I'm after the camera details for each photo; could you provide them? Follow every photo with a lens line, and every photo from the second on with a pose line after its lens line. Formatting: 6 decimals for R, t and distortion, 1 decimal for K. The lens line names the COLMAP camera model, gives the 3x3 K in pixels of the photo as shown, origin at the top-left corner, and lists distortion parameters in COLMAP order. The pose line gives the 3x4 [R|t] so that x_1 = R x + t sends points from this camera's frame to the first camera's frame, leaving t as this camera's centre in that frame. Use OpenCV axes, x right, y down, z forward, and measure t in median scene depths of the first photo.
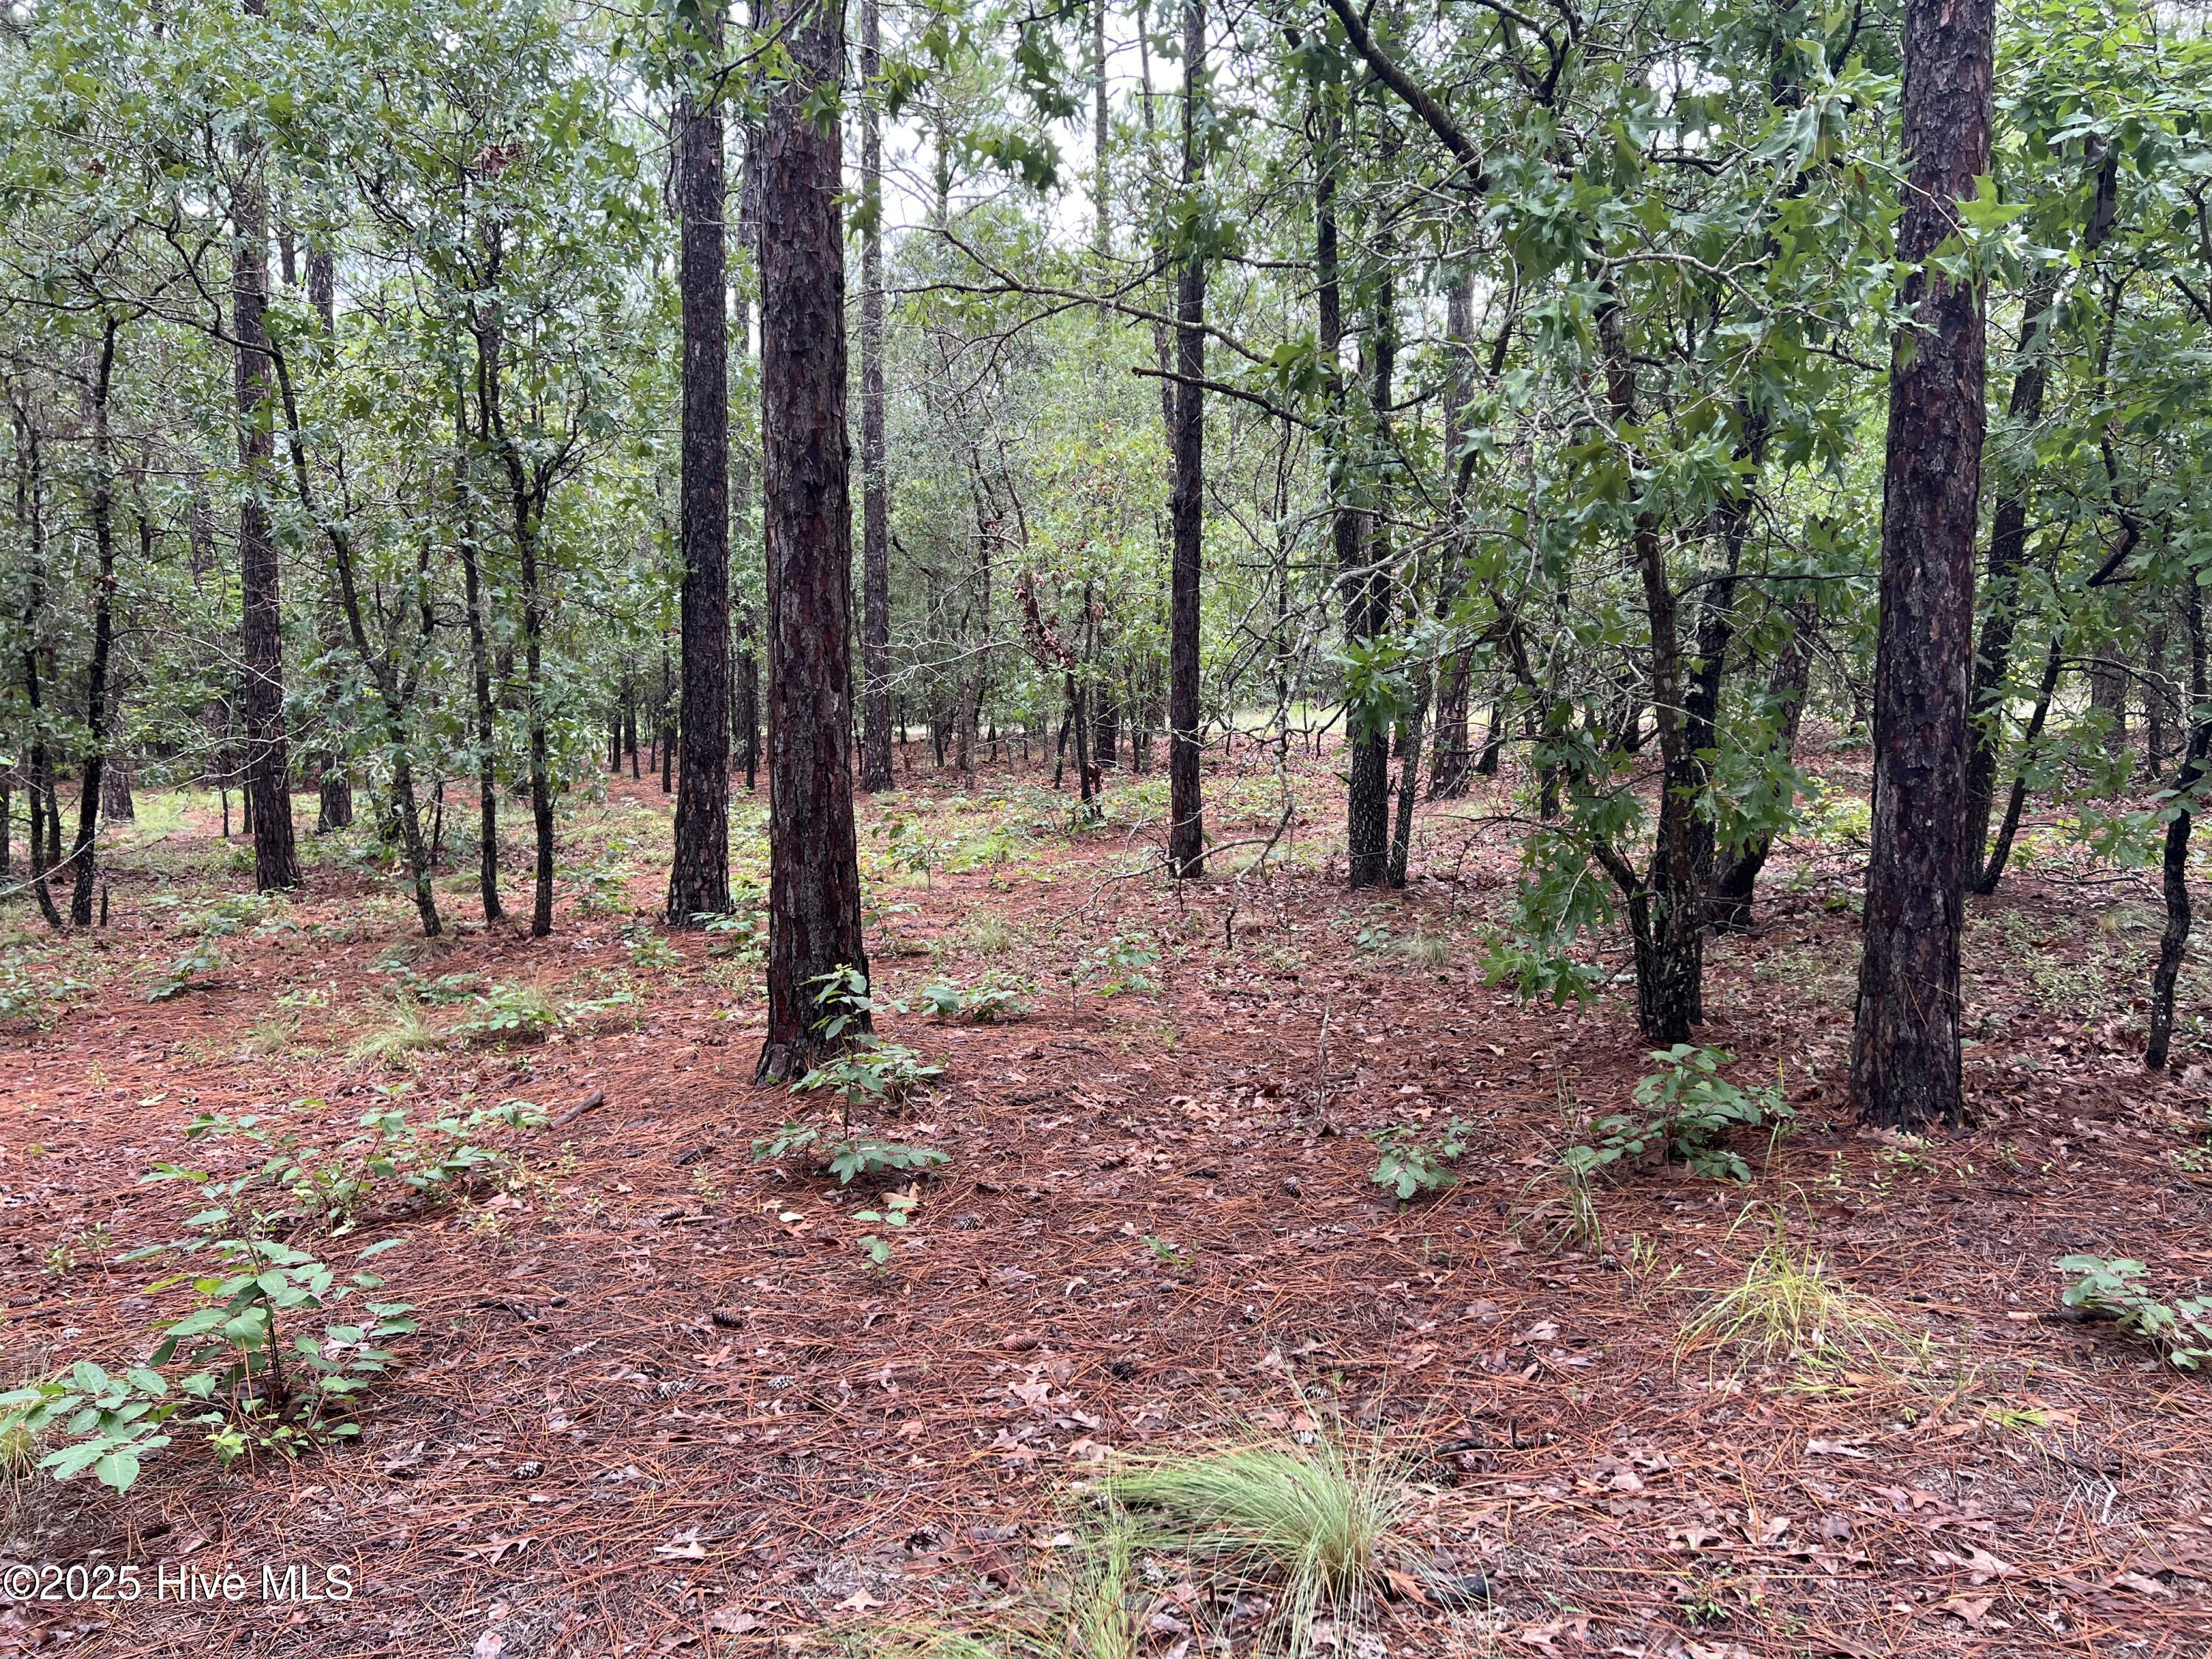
lens RADIAL K [[1659.6, 0, 1107.4], [0, 1659.6, 832.7], [0, 0, 1]] dist [0.056084, -0.061417]
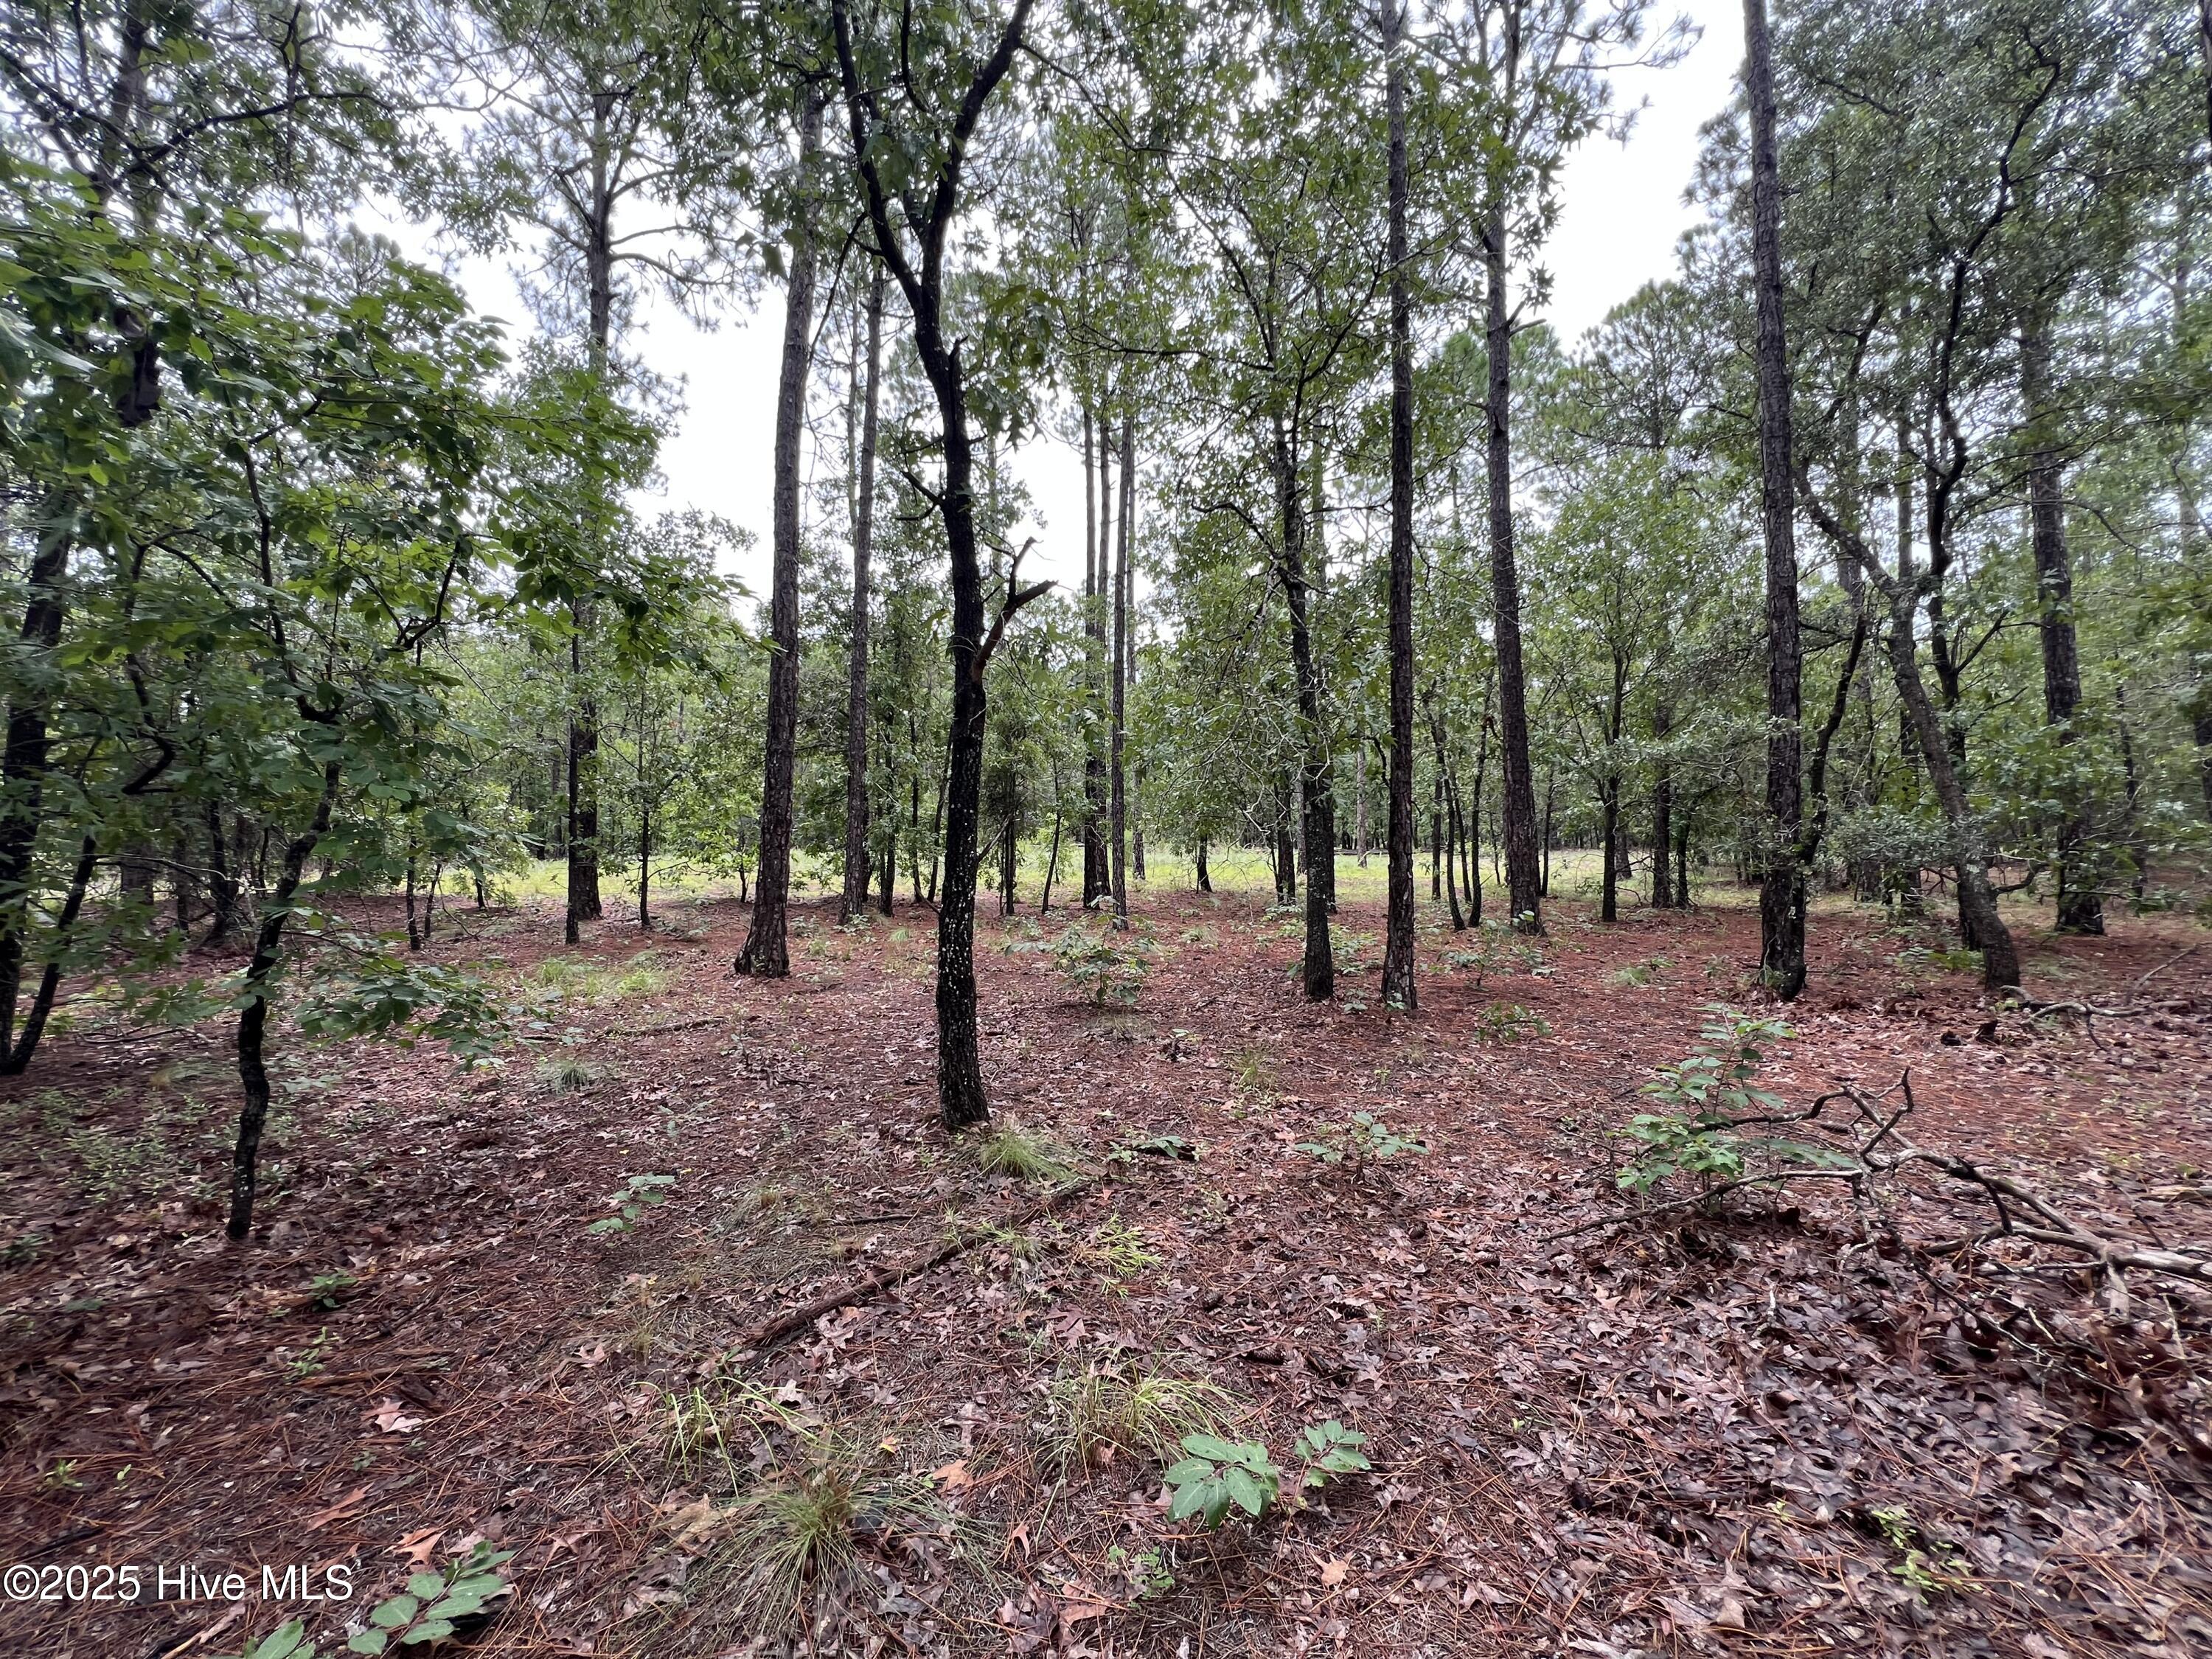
lens RADIAL K [[885.8, 0, 1110.8], [0, 885.8, 838.9], [0, 0, 1]] dist [-0.003640, 0.000942]
pose [[0.195409, 0.016264, 0.980587, 0.112480], [0.096539, 0.994687, -0.035736, -0.026073], [-0.975959, 0.101648, 0.192801, 0.207075]]
